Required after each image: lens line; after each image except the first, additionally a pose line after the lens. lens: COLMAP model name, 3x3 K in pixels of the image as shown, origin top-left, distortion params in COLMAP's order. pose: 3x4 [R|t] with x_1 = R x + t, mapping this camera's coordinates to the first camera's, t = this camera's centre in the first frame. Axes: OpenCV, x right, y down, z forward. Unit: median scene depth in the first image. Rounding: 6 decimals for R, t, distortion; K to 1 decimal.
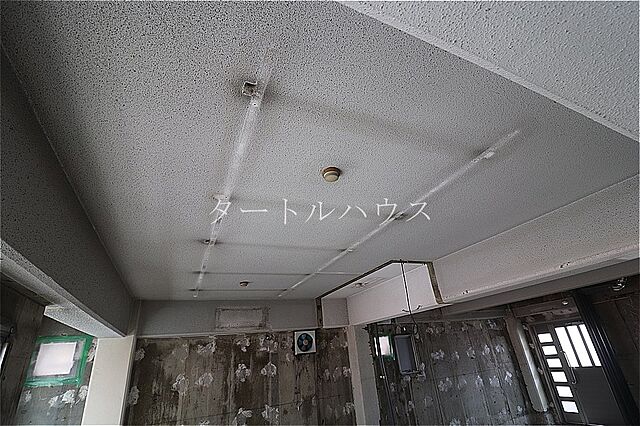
lens RADIAL K [[295.6, 0, 321.9], [0, 295.6, 215.0], [0, 0, 1]] dist [-0.020454, -0.003751]
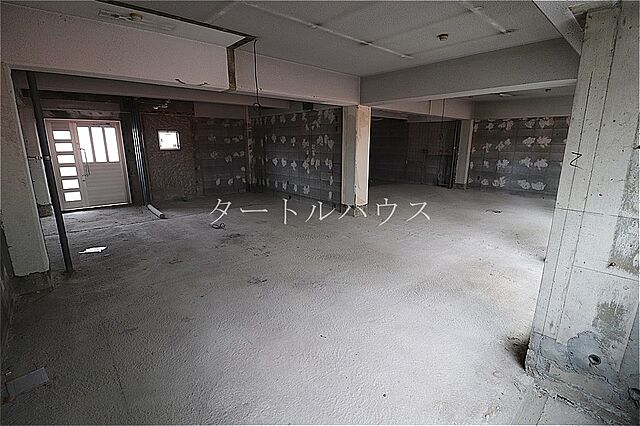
lens RADIAL K [[295.6, 0, 321.6], [0, 295.6, 212.7], [0, 0, 1]] dist [-0.020454, -0.003751]
pose [[-0.295355, -0.140979, 0.944929, -0.277687], [-0.398083, 0.917265, 0.012423, 0.197610], [-0.868502, -0.372491, -0.327040, 0.304913]]
